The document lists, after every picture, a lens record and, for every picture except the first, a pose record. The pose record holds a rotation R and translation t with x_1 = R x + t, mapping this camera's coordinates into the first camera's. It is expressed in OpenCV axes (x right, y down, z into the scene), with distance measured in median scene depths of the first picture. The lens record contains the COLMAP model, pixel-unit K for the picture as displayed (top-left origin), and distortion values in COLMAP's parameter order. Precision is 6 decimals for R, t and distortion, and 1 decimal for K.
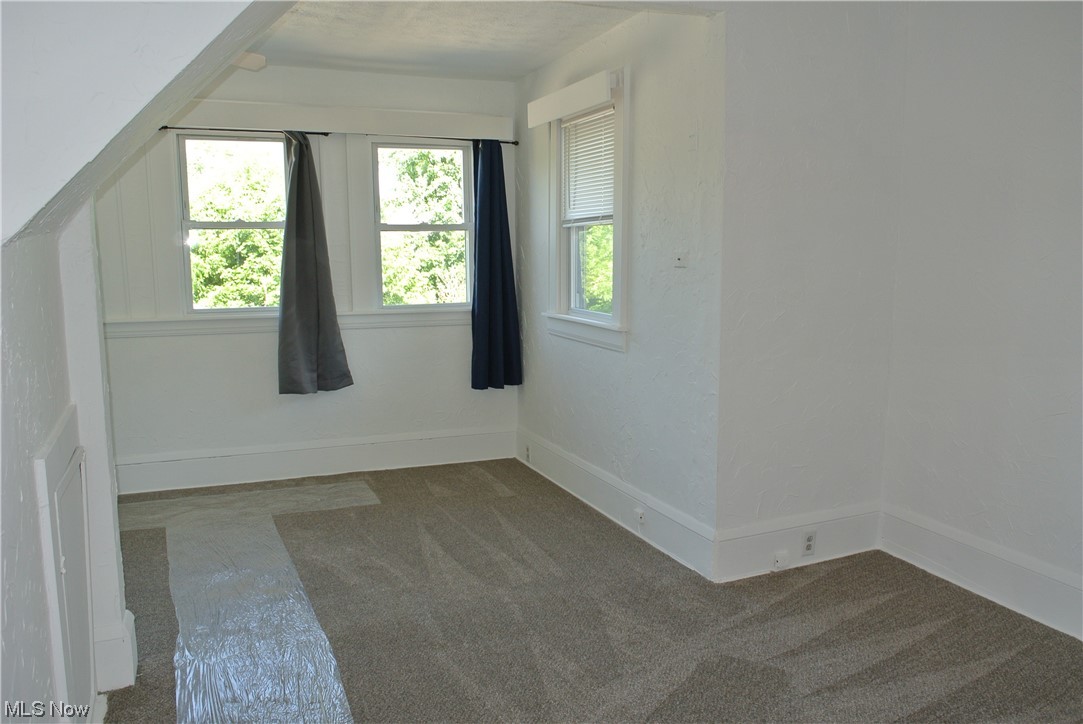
lens RADIAL K [[850.3, 0, 541.5], [0, 850.3, 362.0], [0, 0, 1]] dist [-0.076736, 0.055882]
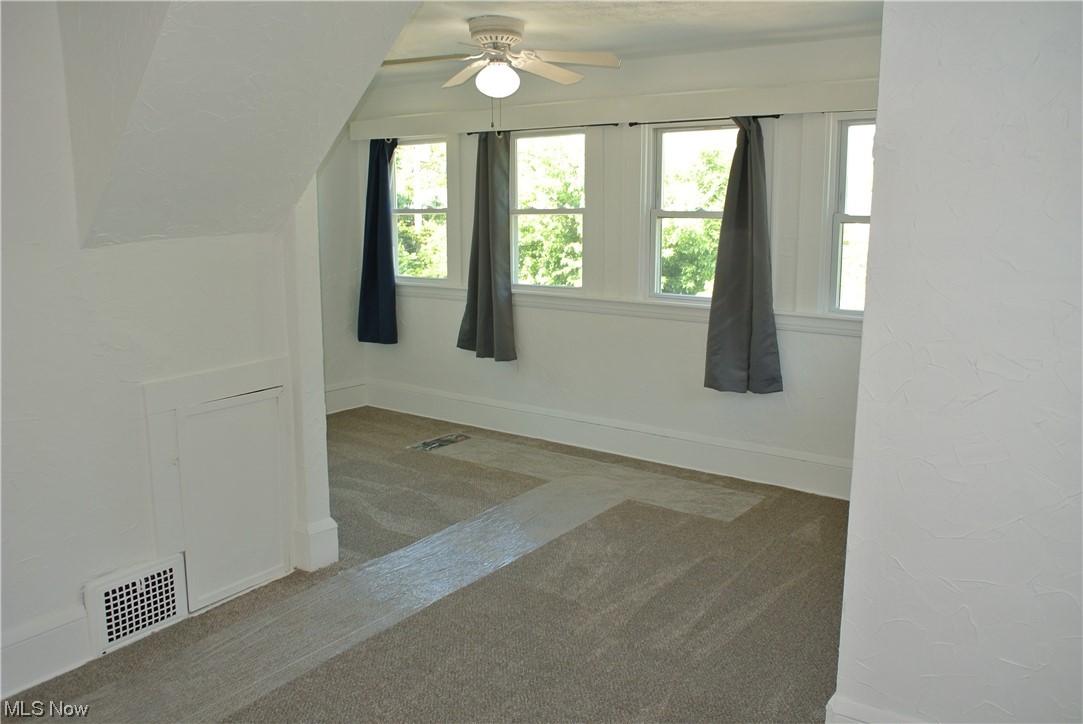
lens RADIAL K [[850.3, 0, 541.5], [0, 850.3, 362.0], [0, 0, 1]] dist [-0.076736, 0.055882]
pose [[0.520741, 0.151610, -0.840145, 0.429270], [-0.124769, 0.987054, 0.100786, -0.068277], [0.844548, 0.052340, 0.532916, 0.316567]]
